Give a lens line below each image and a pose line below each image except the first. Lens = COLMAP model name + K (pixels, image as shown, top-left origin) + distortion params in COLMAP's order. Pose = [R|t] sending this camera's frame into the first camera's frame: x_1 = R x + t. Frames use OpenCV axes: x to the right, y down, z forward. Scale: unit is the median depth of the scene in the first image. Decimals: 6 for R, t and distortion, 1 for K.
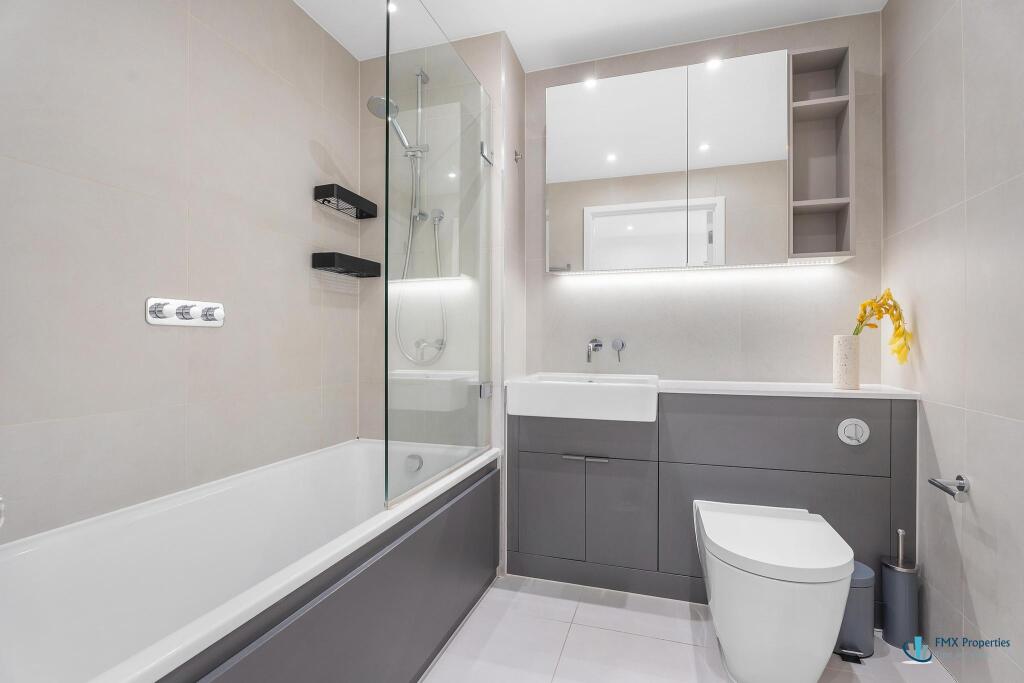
lens RADIAL K [[480.1, 0, 497.4], [0, 480.1, 340.7], [0, 0, 1]] dist [-0.016432, 0.000375]
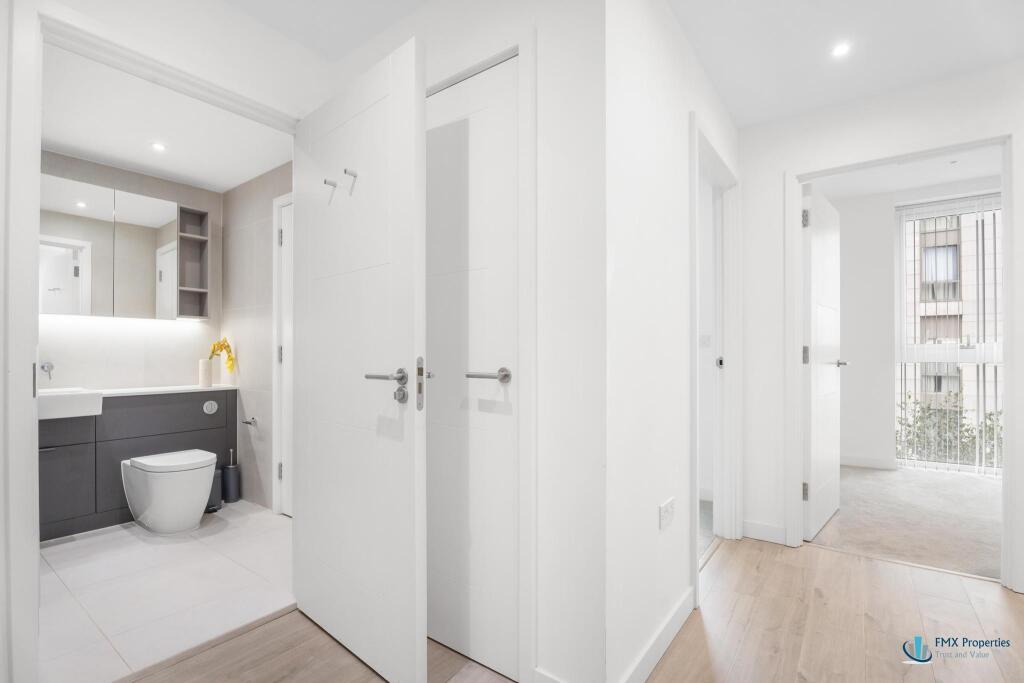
lens RADIAL K [[480.1, 0, 497.4], [0, 480.1, 340.7], [0, 0, 1]] dist [-0.016432, 0.000375]
pose [[0.327670, 0.022758, 0.944518, -0.765101], [0.014204, 0.999478, -0.029010, -0.017001], [-0.944686, 0.022921, 0.327175, -0.815657]]
